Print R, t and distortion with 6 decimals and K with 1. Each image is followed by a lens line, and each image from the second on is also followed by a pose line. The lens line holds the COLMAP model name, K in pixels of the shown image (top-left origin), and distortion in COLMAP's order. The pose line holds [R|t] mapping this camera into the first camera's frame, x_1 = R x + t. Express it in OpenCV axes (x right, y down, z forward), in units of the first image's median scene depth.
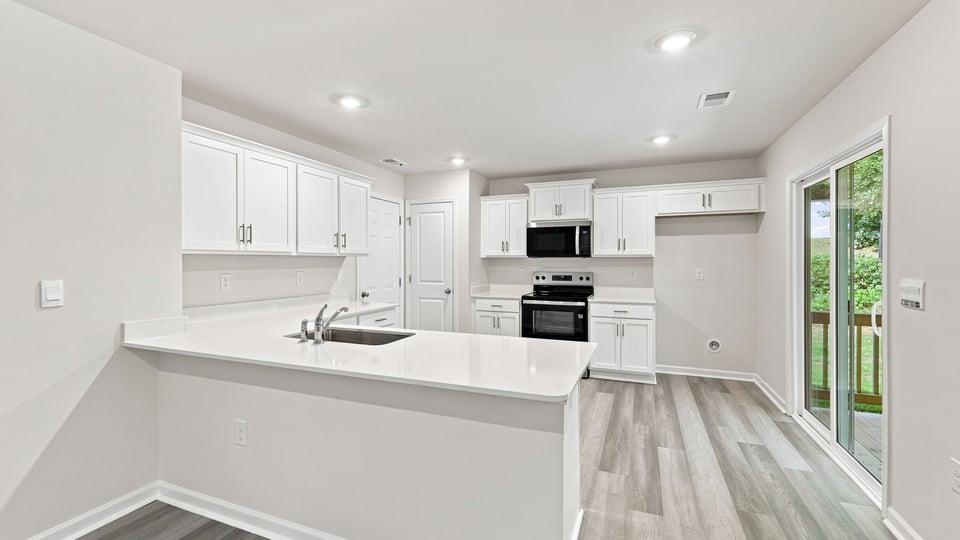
lens RADIAL K [[410.4, 0, 474.5], [0, 410.4, 261.3], [0, 0, 1]] dist [0.001560, 0.000105]
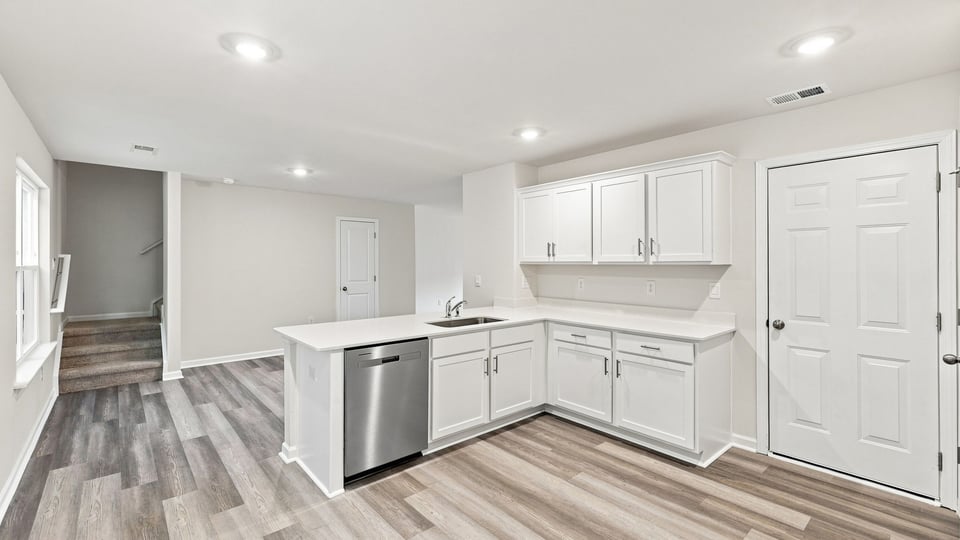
lens RADIAL K [[419.6, 0, 476.2], [0, 419.6, 270.5], [0, 0, 1]] dist [0.004648, 0.001114]
pose [[-0.450078, 0.016864, -0.892830, 0.503377], [-0.002053, 0.999799, 0.019920, -0.014262], [0.892987, 0.010799, -0.449953, 0.858002]]
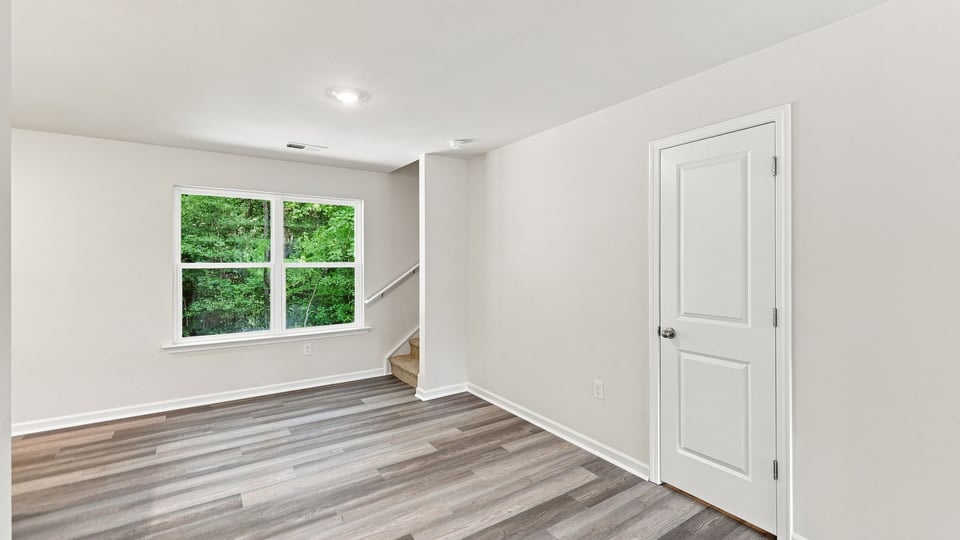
lens RADIAL K [[399.2, 0, 467.1], [0, 399.2, 260.3], [0, 0, 1]] dist [-0.001310, -0.000251]
pose [[-0.824008, 0.003803, 0.566565, -0.655664], [0.002594, 0.999992, -0.002940, -0.012524], [-0.566572, -0.000953, -0.824012, 0.364479]]
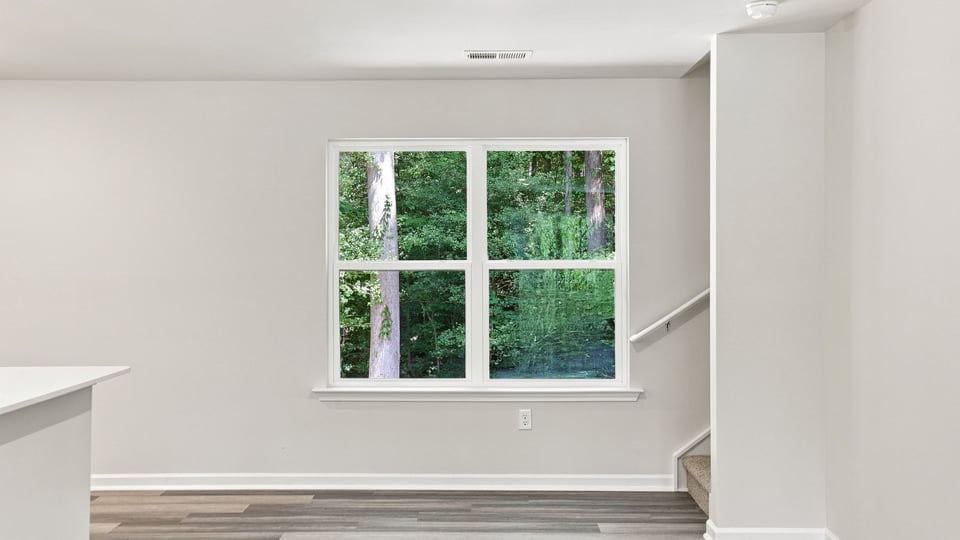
lens RADIAL K [[887.0, 0, 477.4], [0, 887.0, 266.2], [0, 0, 1]] dist [0.047700, 0.001319]
pose [[-0.367415, -0.007579, 0.930026, -0.853453], [0.000998, 0.999963, 0.008543, -0.013866], [-0.930057, 0.004067, -0.367394, 0.279373]]
